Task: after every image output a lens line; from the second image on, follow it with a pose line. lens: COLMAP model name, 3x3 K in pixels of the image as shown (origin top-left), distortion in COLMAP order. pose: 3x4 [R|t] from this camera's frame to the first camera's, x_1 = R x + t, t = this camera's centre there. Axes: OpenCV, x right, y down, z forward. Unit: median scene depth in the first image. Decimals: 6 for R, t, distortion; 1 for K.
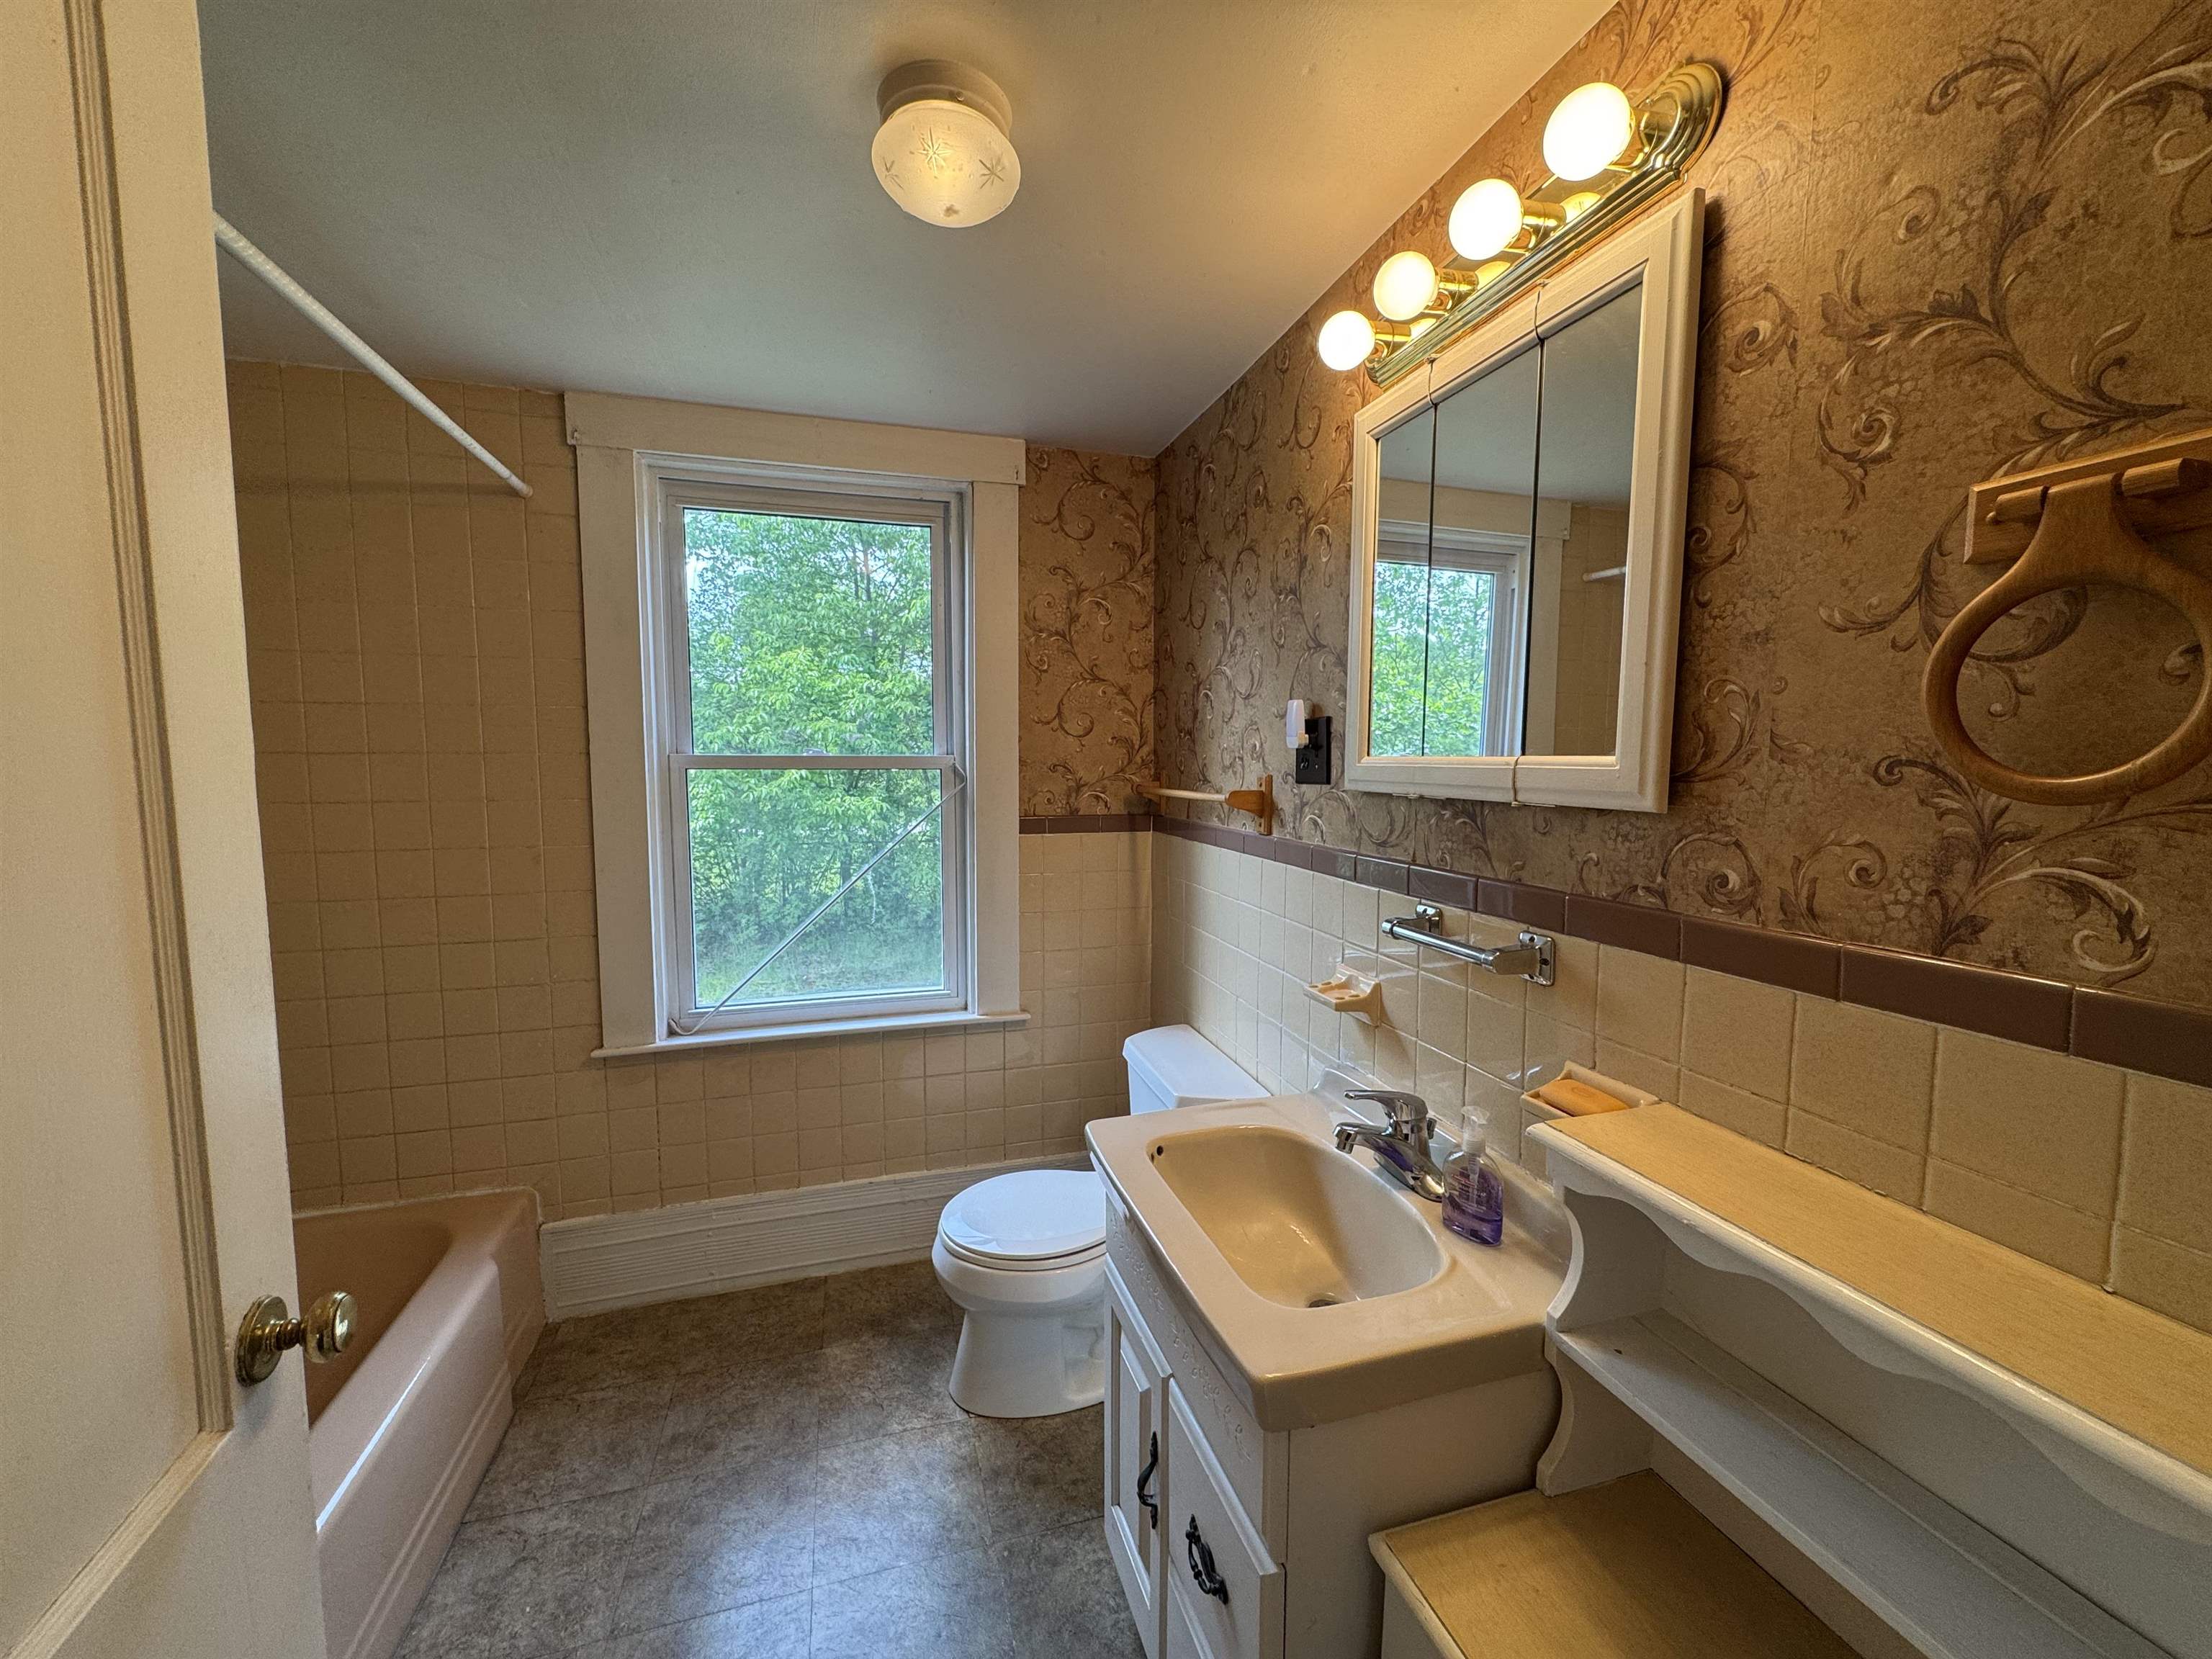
lens RADIAL K [[881.8, 0, 1110.3], [0, 881.8, 818.4], [0, 0, 1]] dist [-0.003382, 0.000731]
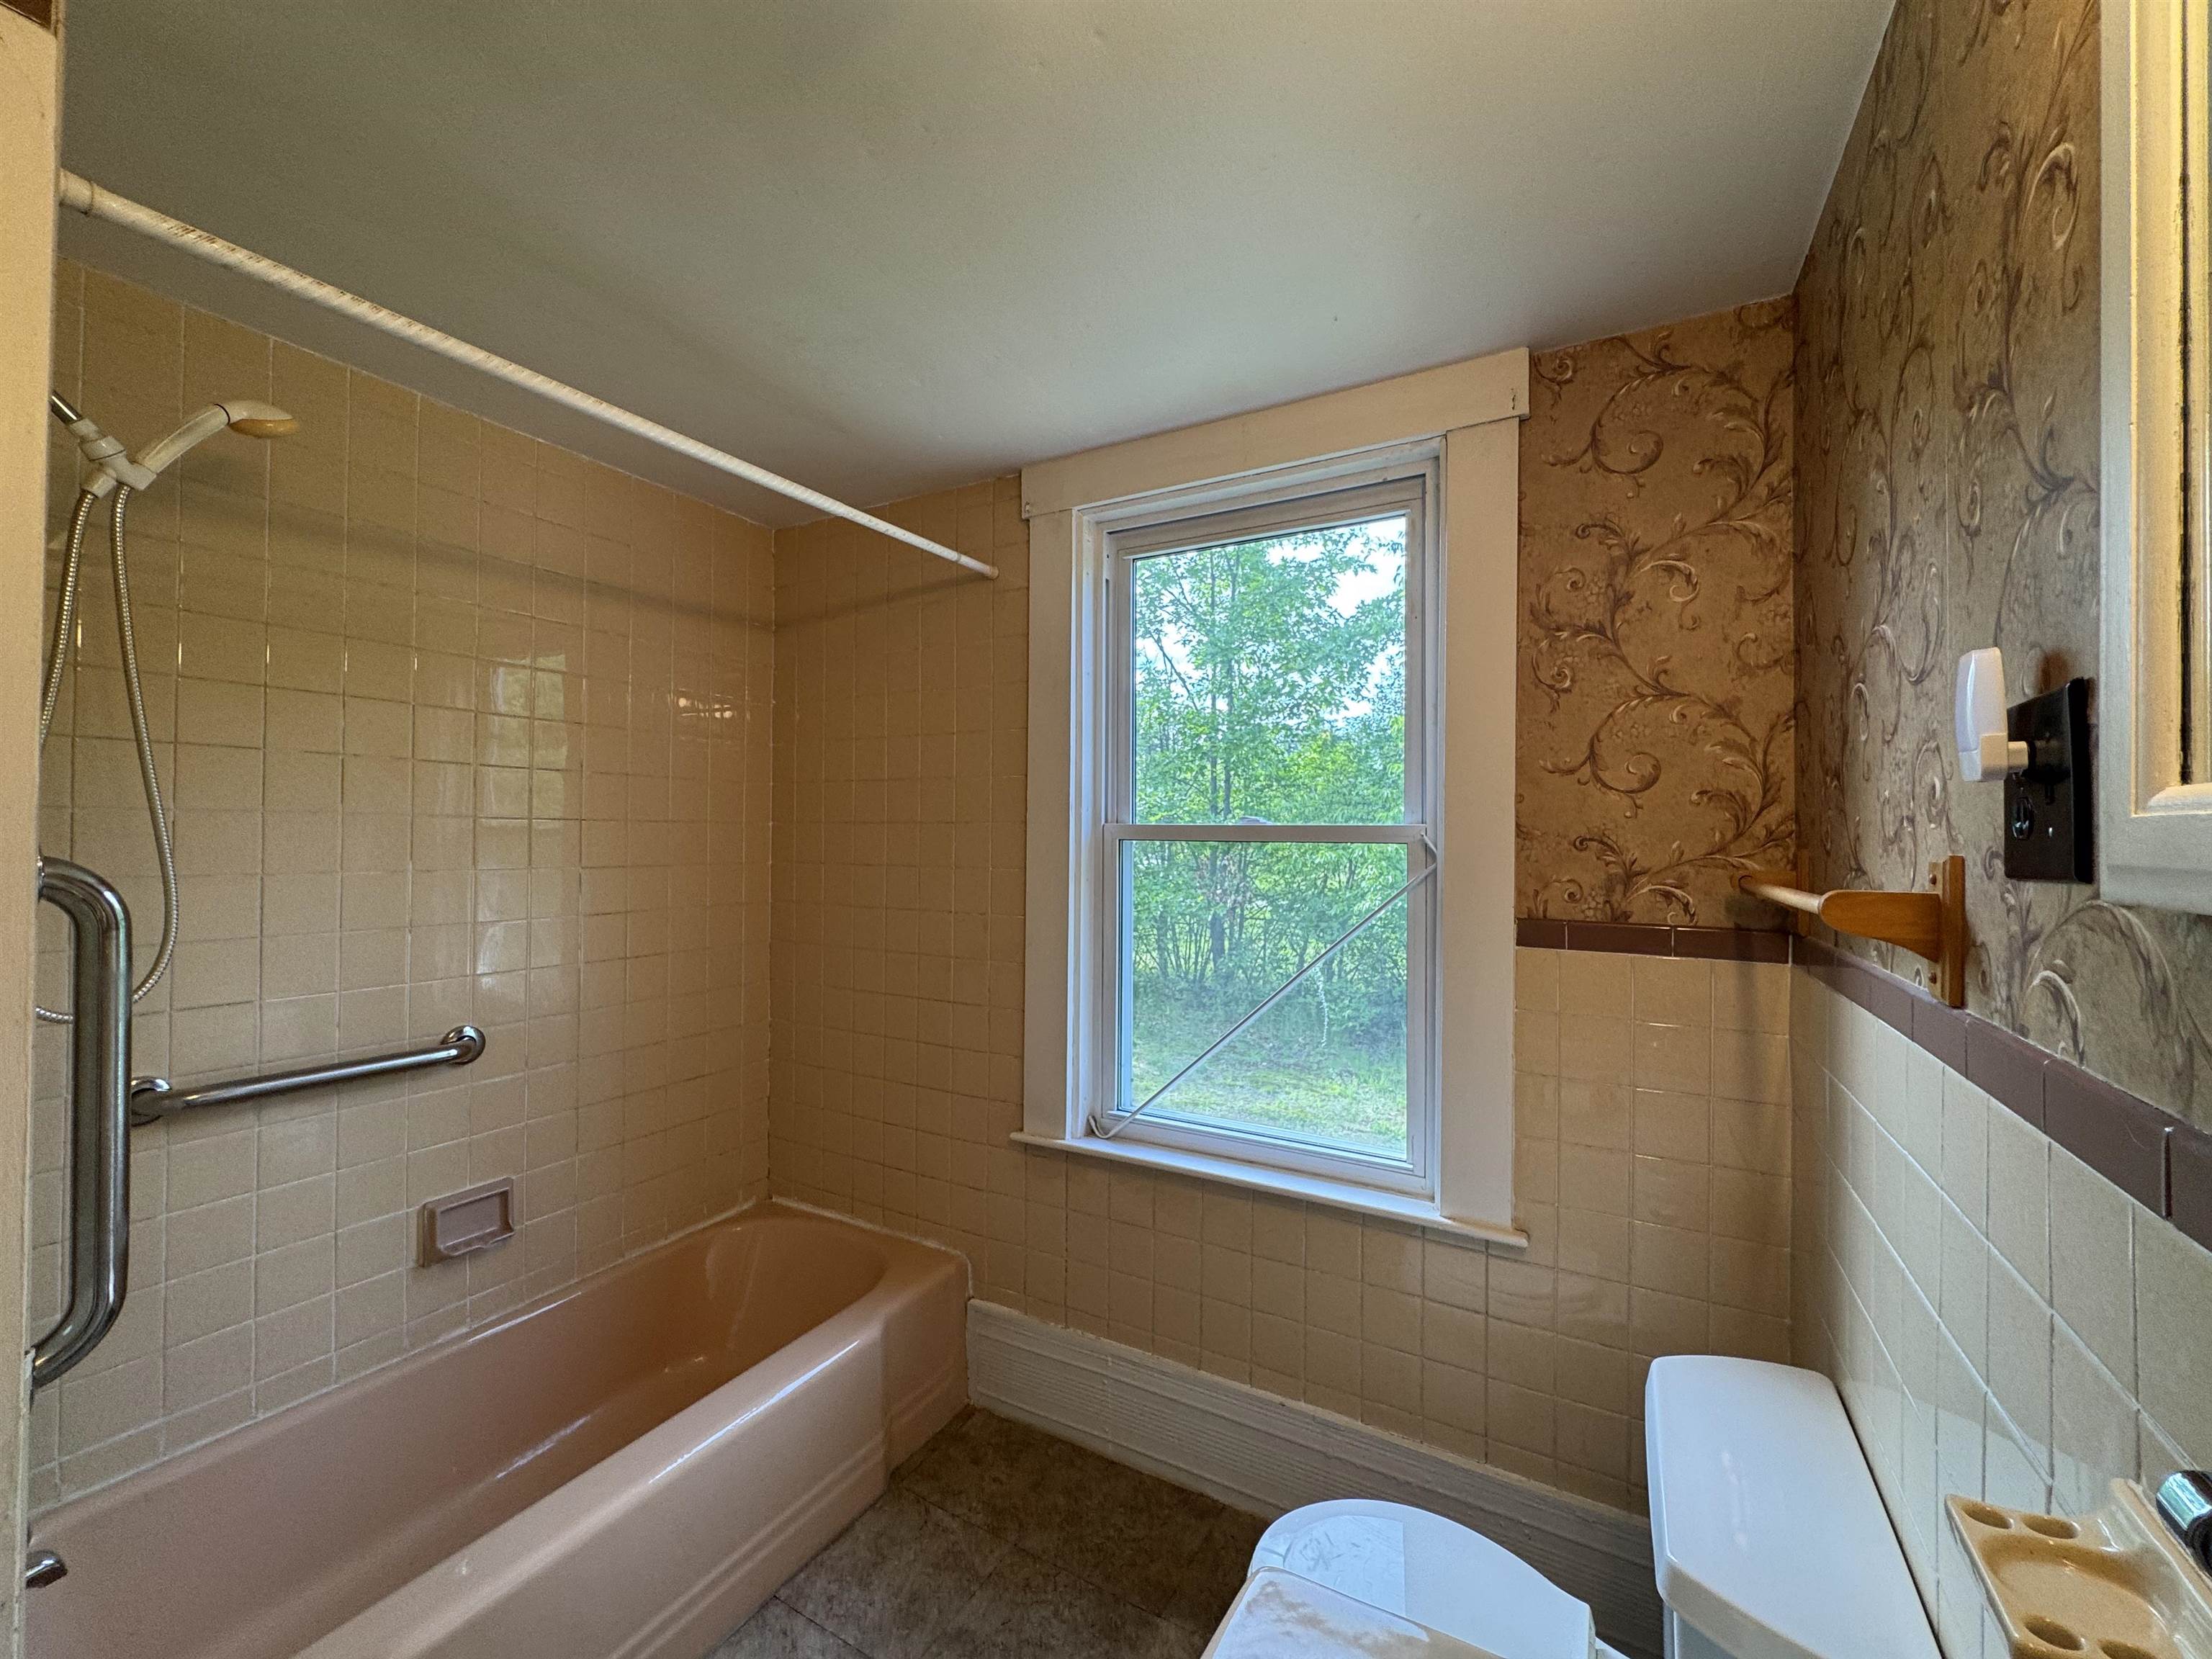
lens RADIAL K [[881.8, 0, 1099.2], [0, 881.8, 822.2], [0, 0, 1]] dist [-0.003382, 0.000731]
pose [[0.688148, -0.007800, -0.725528, 0.157204], [-0.057901, 0.996163, -0.065628, -0.012489], [0.723256, 0.087171, 0.685056, 0.343427]]
